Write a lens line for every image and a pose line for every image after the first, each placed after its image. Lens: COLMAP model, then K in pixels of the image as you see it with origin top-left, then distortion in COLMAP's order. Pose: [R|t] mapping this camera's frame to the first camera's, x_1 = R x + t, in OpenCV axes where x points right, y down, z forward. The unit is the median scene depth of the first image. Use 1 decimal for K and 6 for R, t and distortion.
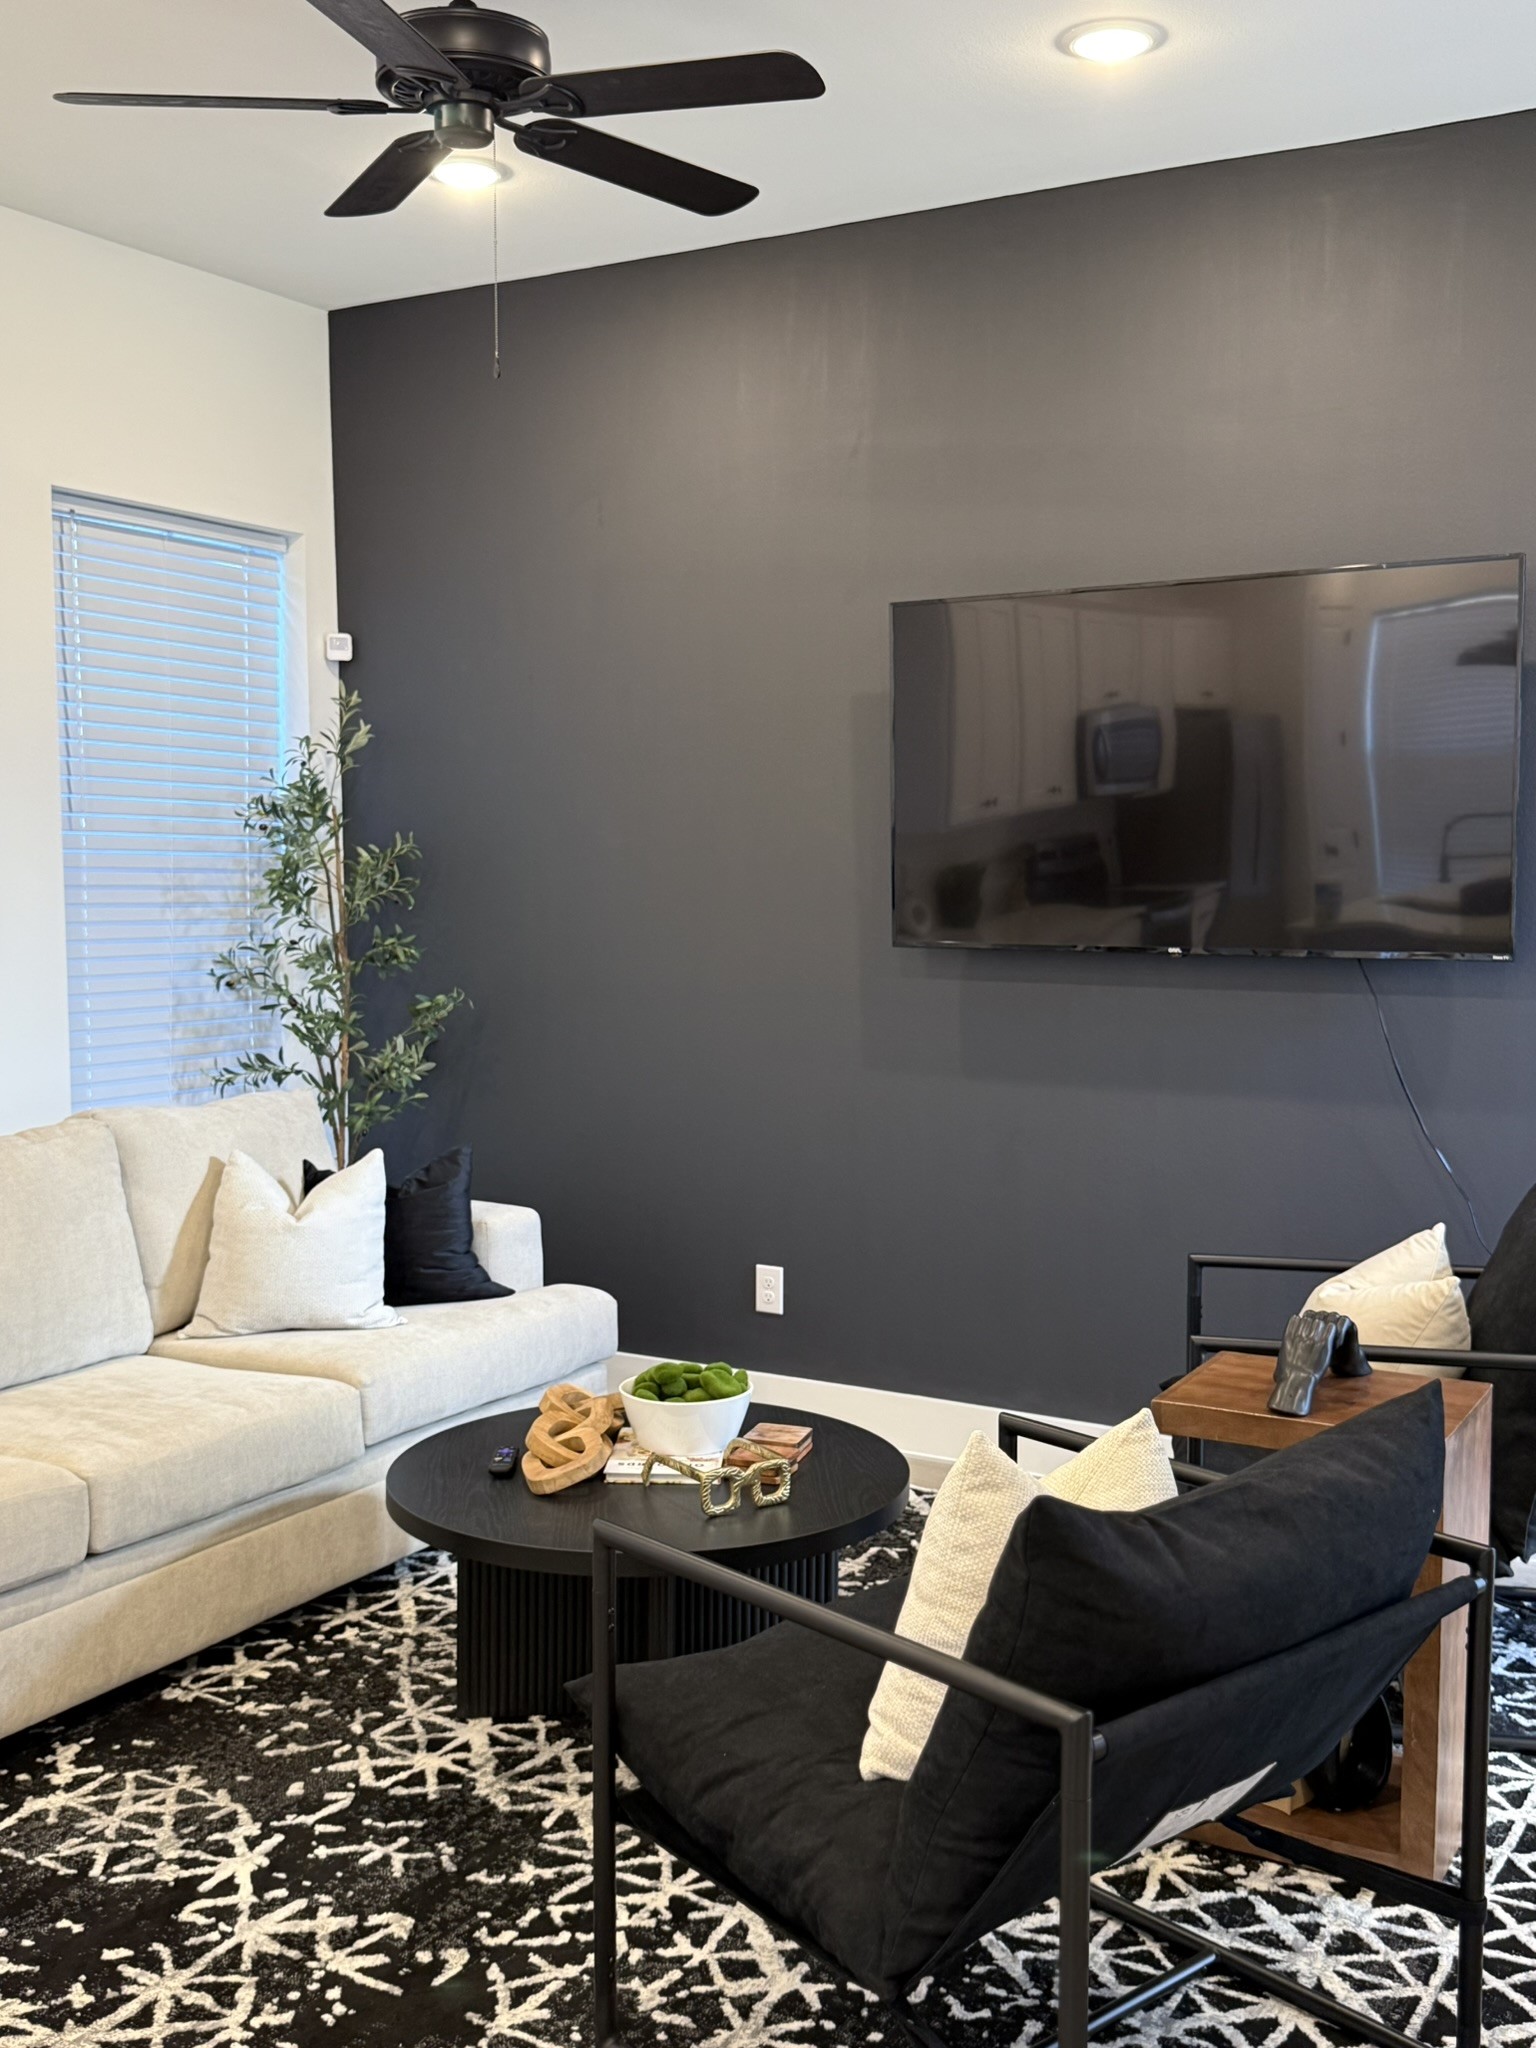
lens RADIAL K [[2045.1, 0, 777.3], [0, 2045.1, 1026.7], [0, 0, 1]] dist [0.194051, -0.458197]
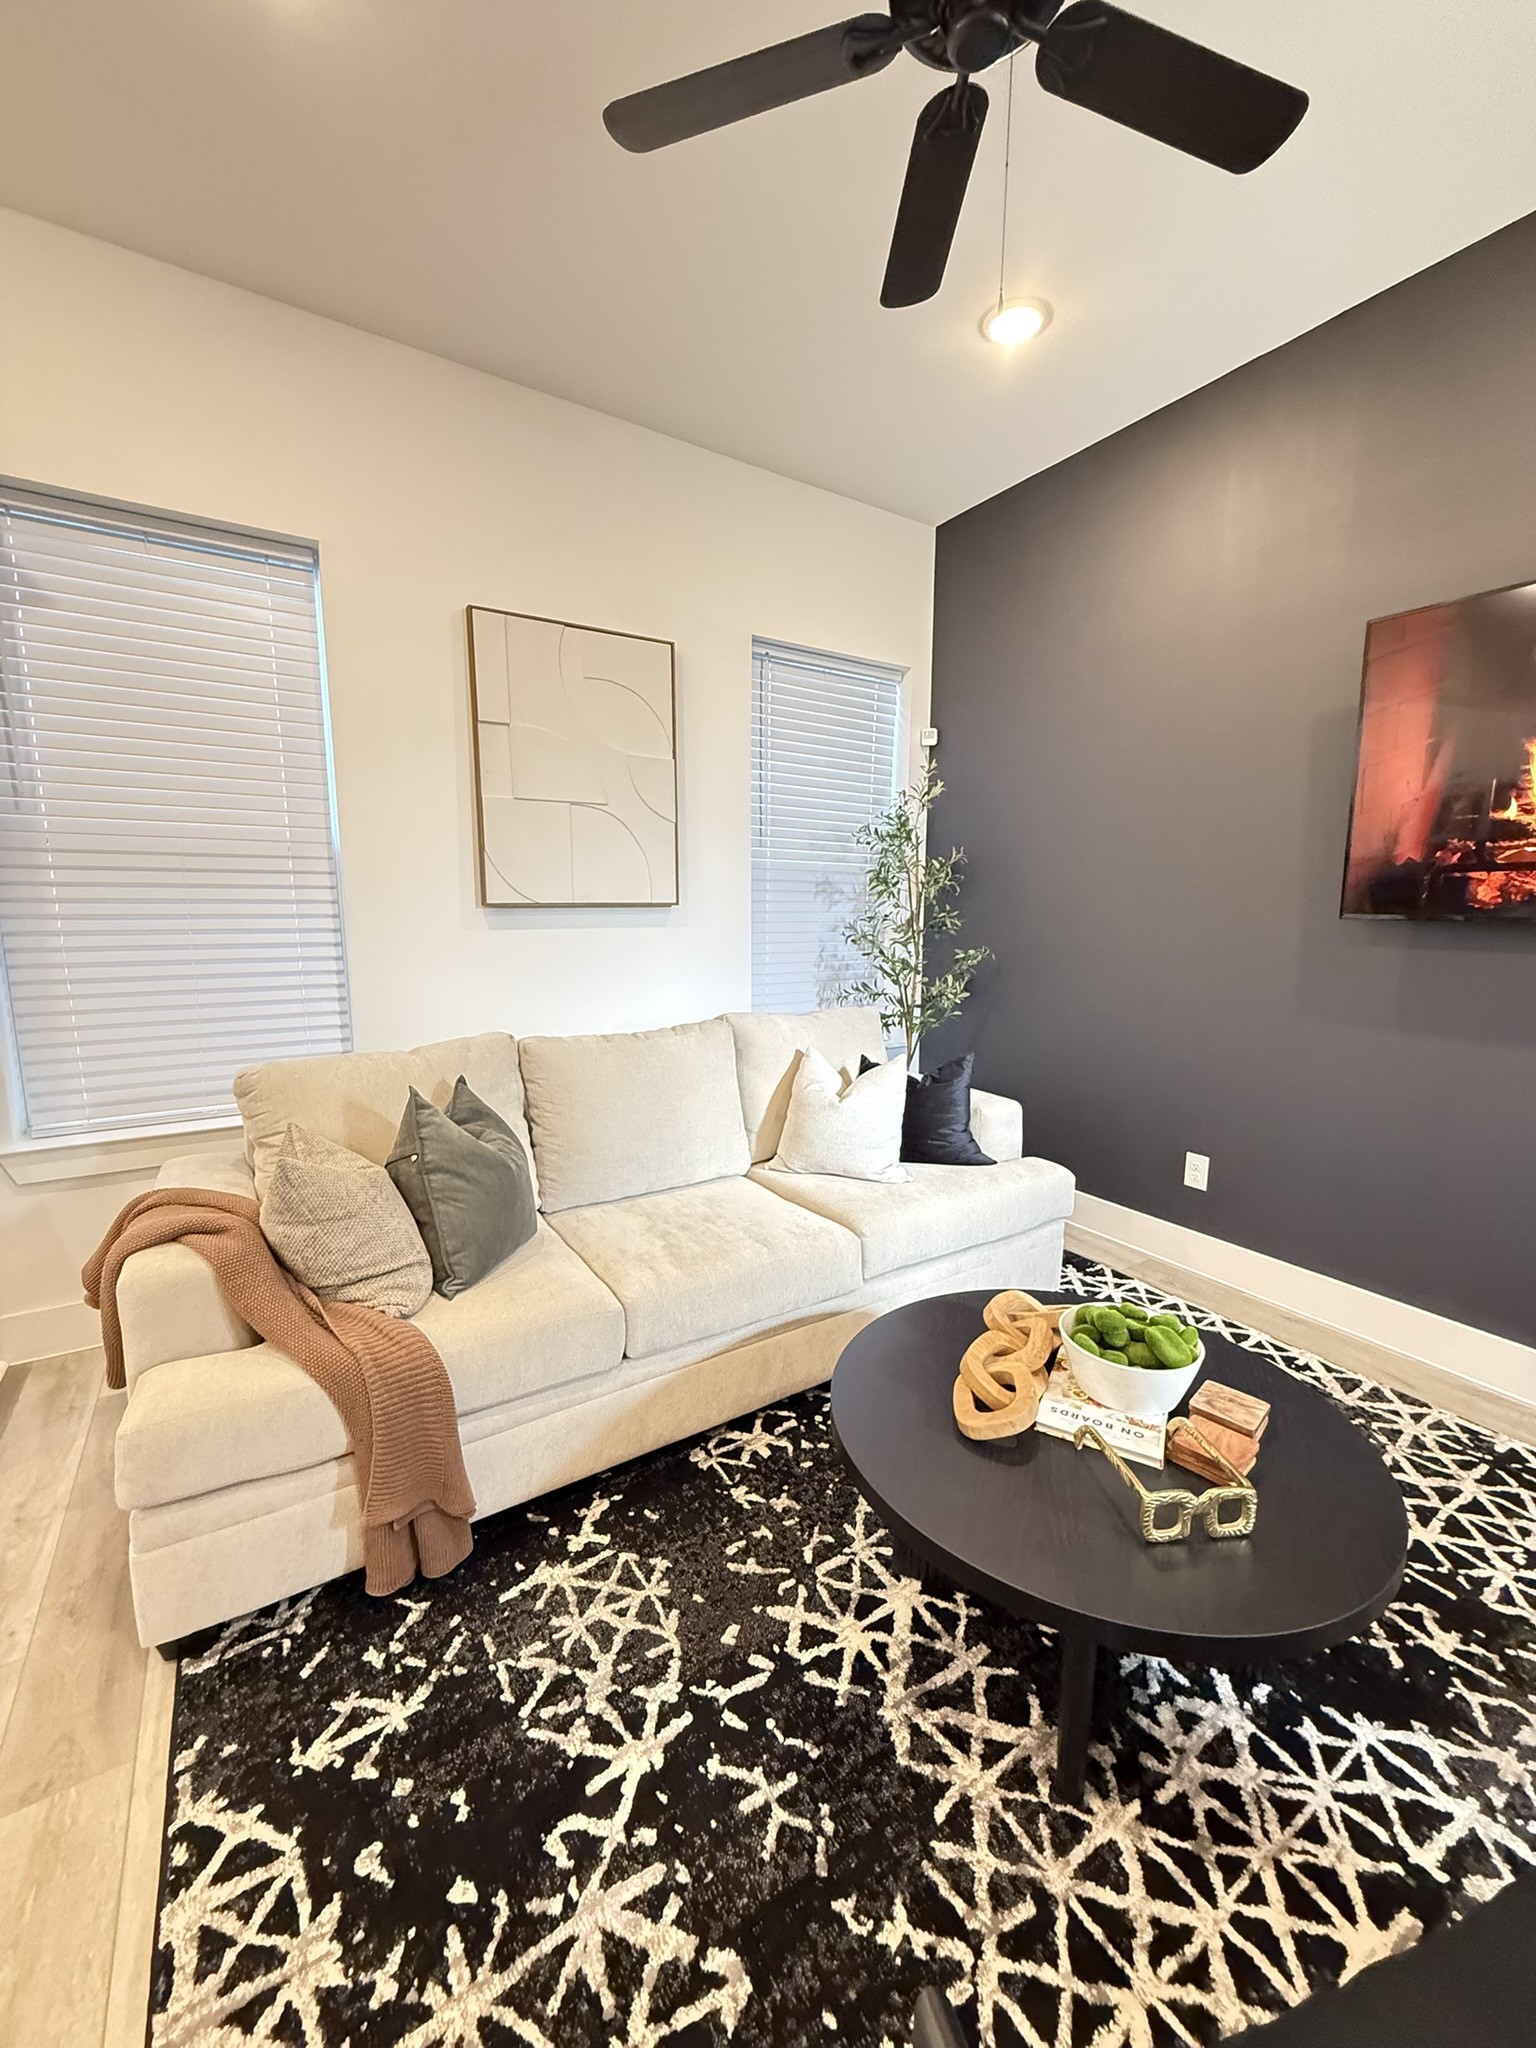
lens RADIAL K [[810.4, 0, 766.2], [0, 810.4, 1025.7], [0, 0, 1]] dist [-0.001087, 0.000146]
pose [[0.891509, 0.071659, -0.447299, -0.040946], [-0.040841, 0.996103, 0.078178, -0.000004], [0.451158, -0.051428, 0.890961, 0.644447]]
